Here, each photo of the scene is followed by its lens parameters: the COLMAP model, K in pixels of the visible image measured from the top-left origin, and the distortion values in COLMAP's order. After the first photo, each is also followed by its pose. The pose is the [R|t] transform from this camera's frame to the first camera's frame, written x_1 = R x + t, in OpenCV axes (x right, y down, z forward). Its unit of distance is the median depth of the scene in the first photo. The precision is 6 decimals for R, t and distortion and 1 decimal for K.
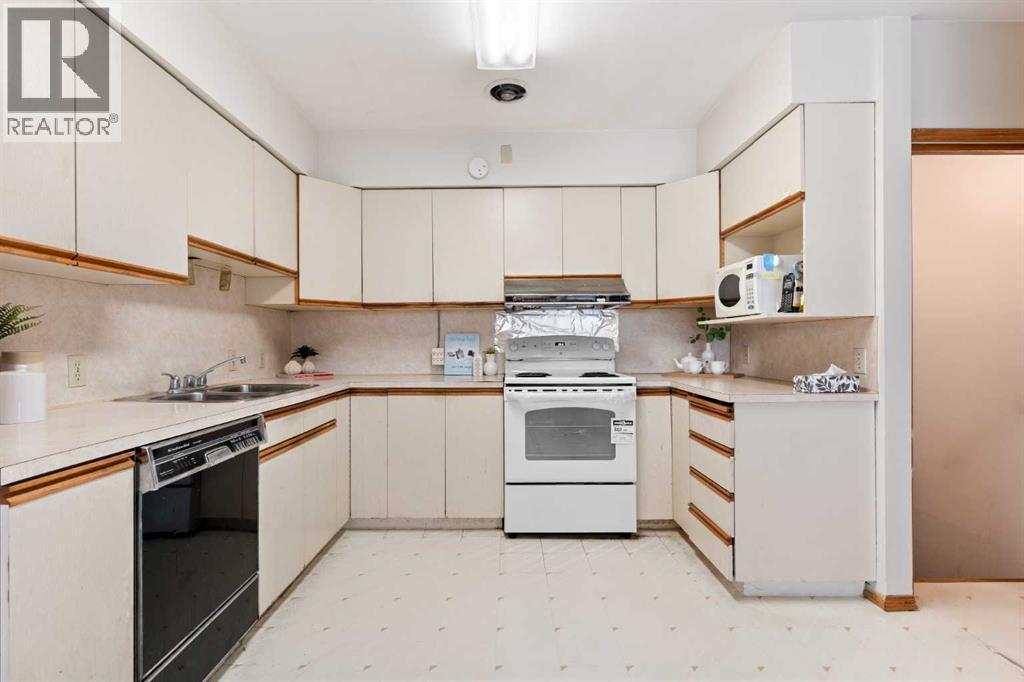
lens RADIAL K [[496.3, 0, 510.3], [0, 496.3, 343.1], [0, 0, 1]] dist [0.001764, 0.000913]
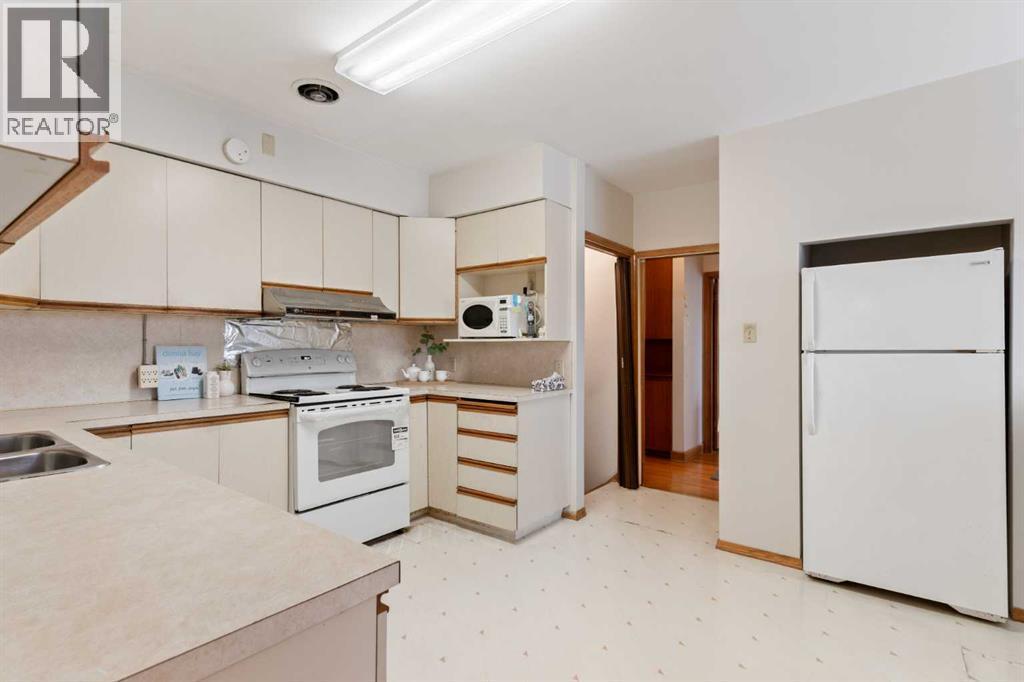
lens RADIAL K [[496.3, 0, 510.8], [0, 496.3, 344.3], [0, 0, 1]] dist [0.001764, 0.000913]
pose [[0.602659, 0.007640, 0.797962, -0.509703], [-0.006090, 0.999969, -0.004975, -0.026083], [-0.797975, -0.001861, 0.602687, 0.136285]]
